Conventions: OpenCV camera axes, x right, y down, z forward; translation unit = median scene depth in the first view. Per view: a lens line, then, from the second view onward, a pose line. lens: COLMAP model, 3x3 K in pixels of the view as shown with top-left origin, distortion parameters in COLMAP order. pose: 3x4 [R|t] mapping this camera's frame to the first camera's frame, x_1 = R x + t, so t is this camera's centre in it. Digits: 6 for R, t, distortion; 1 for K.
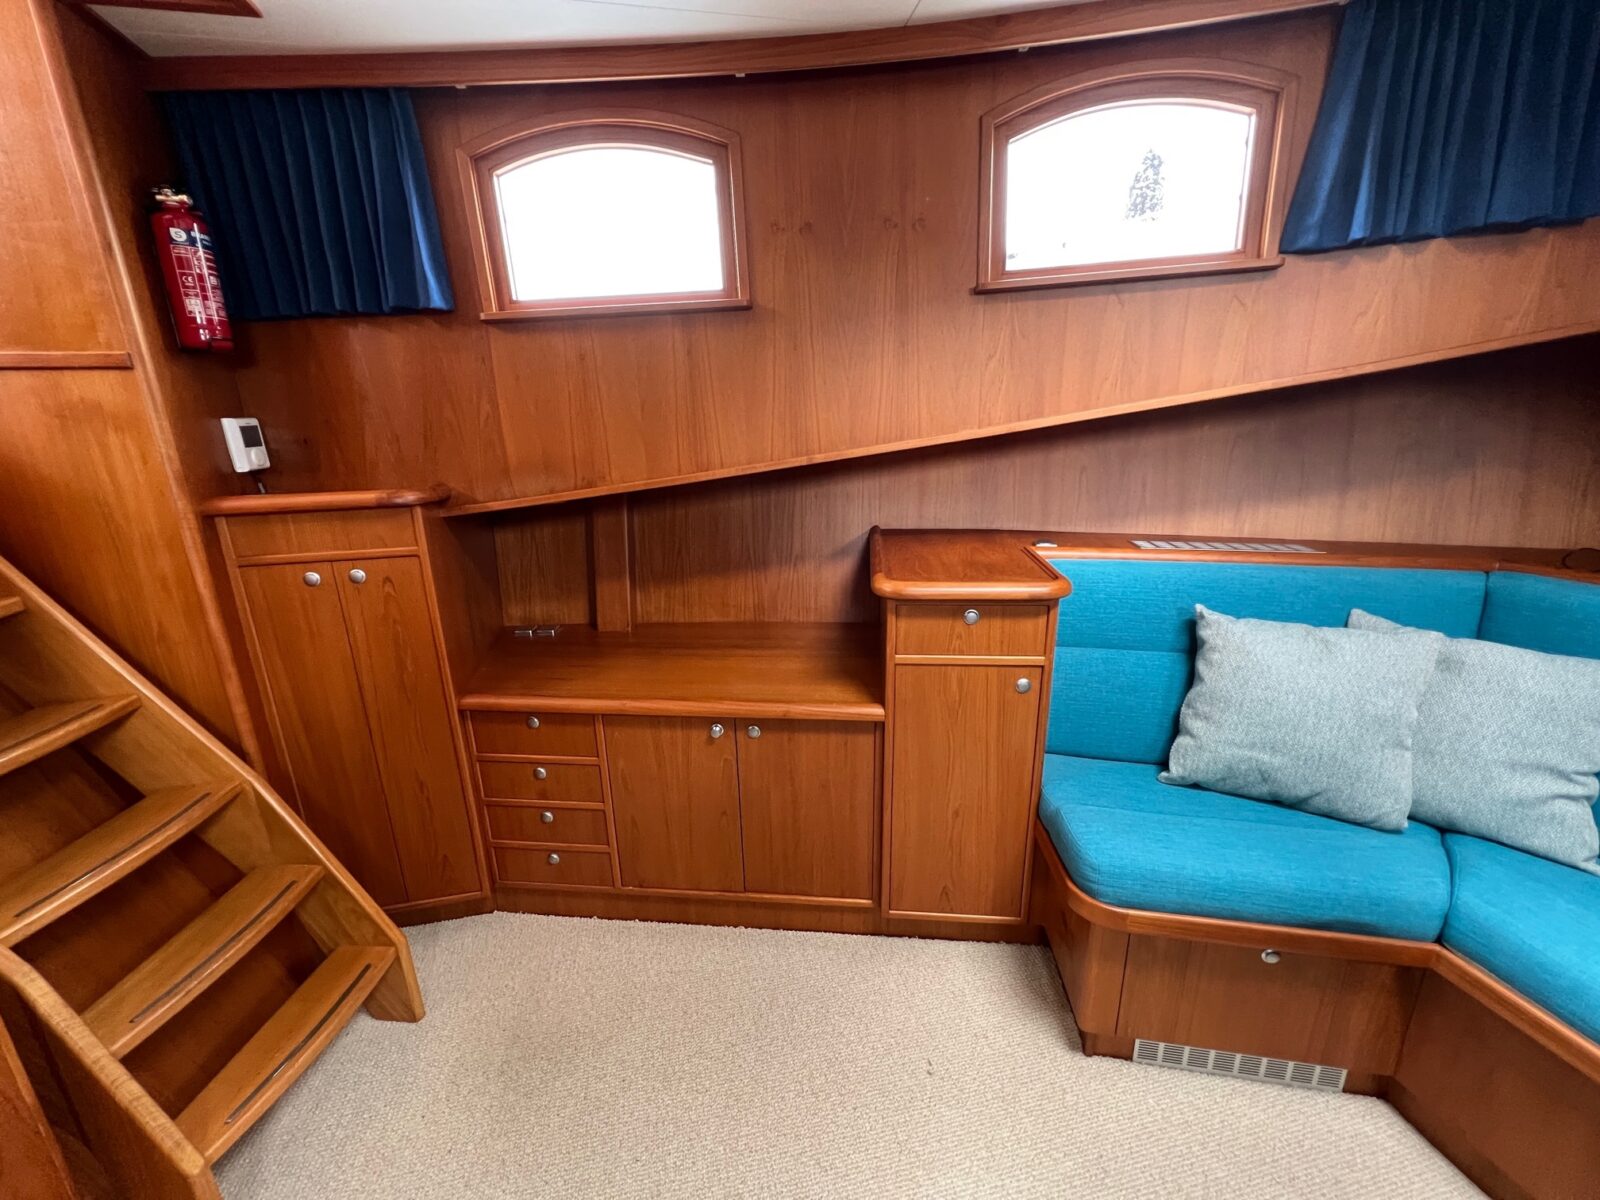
lens RADIAL K [[637.7, 0, 798.8], [0, 637.7, 597.6], [0, 0, 1]] dist [-0.000906, 0.000631]
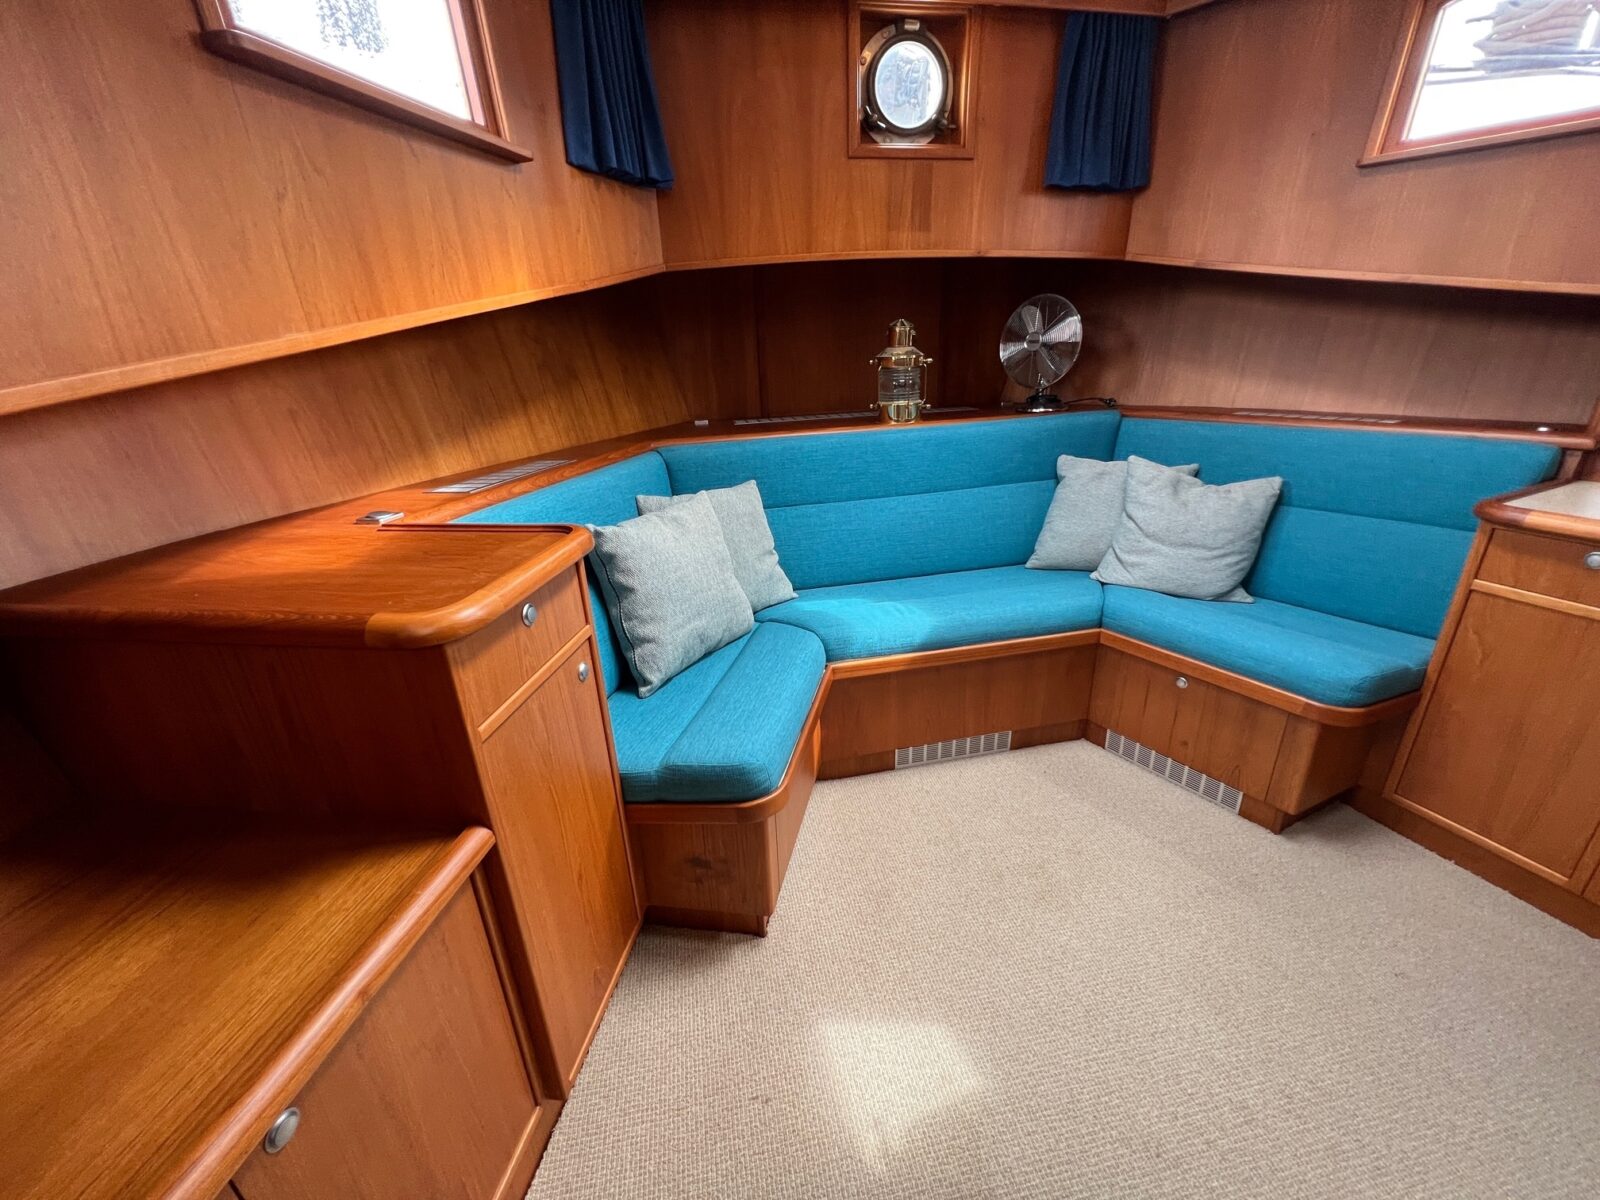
lens RADIAL K [[637.7, 0, 801.6], [0, 637.7, 600.5], [0, 0, 1]] dist [-0.000906, 0.000631]
pose [[0.037260, -0.356899, 0.933400, -0.331374], [0.306995, 0.892968, 0.329184, -0.112802], [-0.950981, 0.274284, 0.142838, 0.613781]]
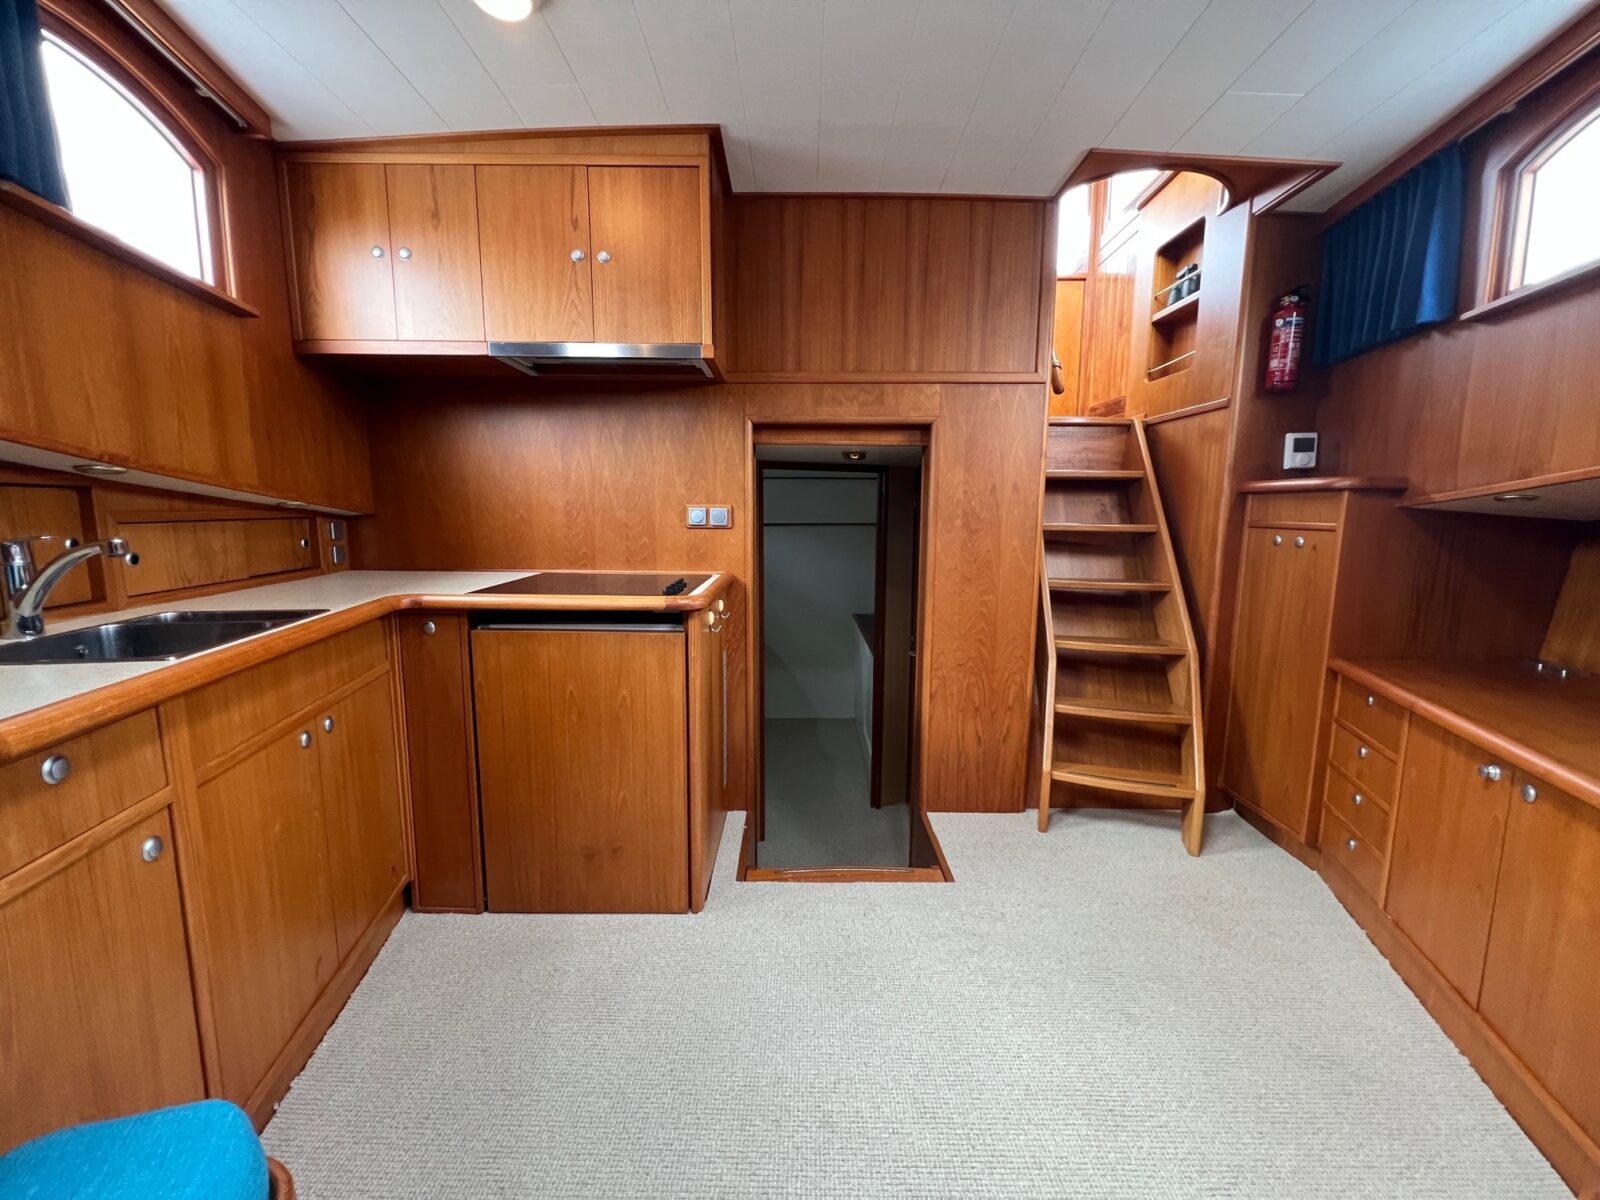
lens RADIAL K [[637.7, 0, 793.1], [0, 637.7, 597.2], [0, 0, 1]] dist [-0.000906, 0.000631]
pose [[-0.239392, 0.154453, -0.958559, 0.882843], [-0.263354, 0.939926, 0.217221, 0.065947], [0.934525, 0.304441, -0.184335, 0.287779]]
